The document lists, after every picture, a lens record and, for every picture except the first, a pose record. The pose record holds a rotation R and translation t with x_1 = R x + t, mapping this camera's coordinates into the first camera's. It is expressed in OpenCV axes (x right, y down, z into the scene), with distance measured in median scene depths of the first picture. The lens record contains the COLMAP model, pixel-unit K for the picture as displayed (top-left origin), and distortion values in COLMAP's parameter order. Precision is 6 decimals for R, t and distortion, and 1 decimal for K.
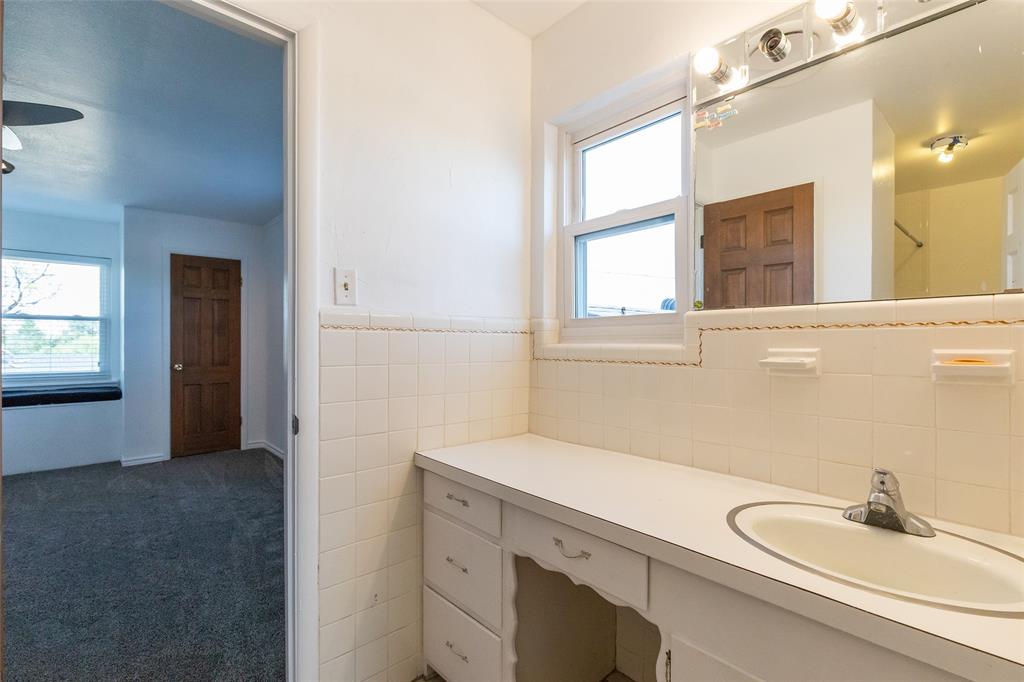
lens RADIAL K [[461.4, 0, 501.5], [0, 461.4, 344.3], [0, 0, 1]] dist [0.012949, -0.002682]
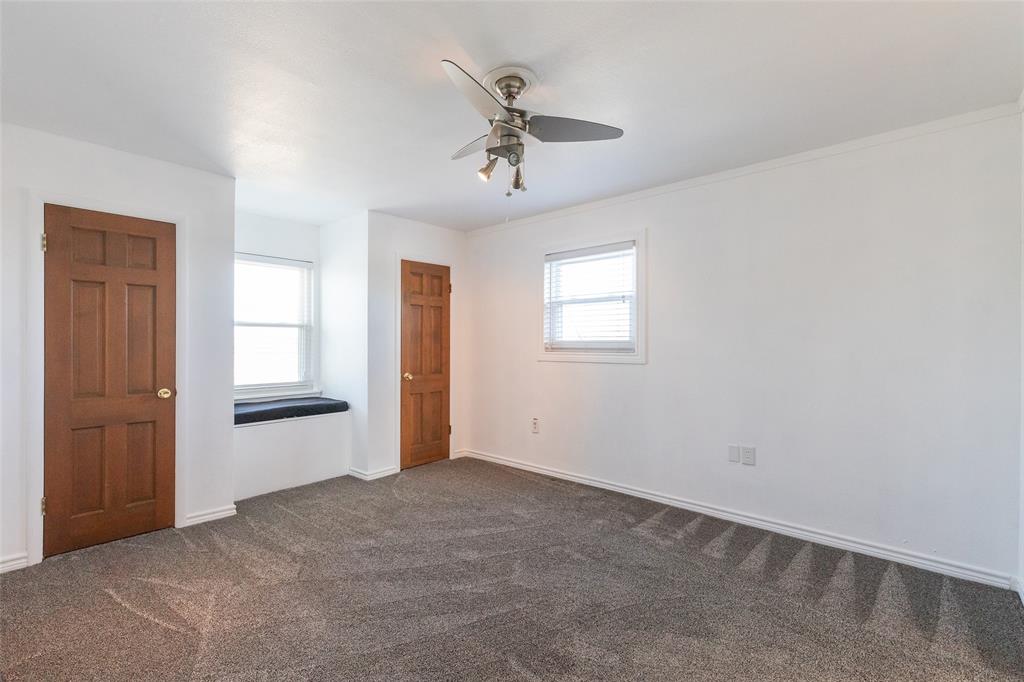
lens RADIAL K [[461.4, 0, 518.5], [0, 461.4, 343.5], [0, 0, 1]] dist [0.012949, -0.002682]
pose [[0.993366, -0.002098, 0.114975, -0.559990], [0.002464, 0.999992, -0.003043, -0.015625], [-0.114968, 0.003306, 0.993364, 0.011690]]
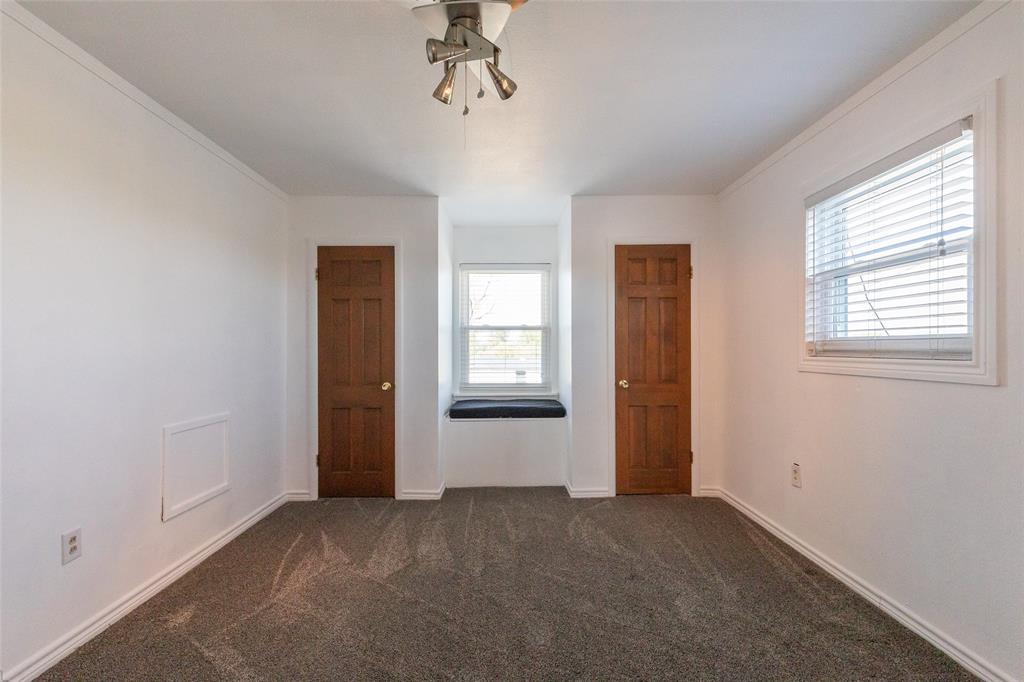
lens RADIAL K [[461.4, 0, 506.1], [0, 461.4, 346.6], [0, 0, 1]] dist [0.012949, -0.002682]
pose [[0.752412, -0.005718, -0.658668, -0.309946], [0.001977, 0.999977, -0.006423, -0.011113], [0.658690, 0.003531, 0.752406, 0.250438]]
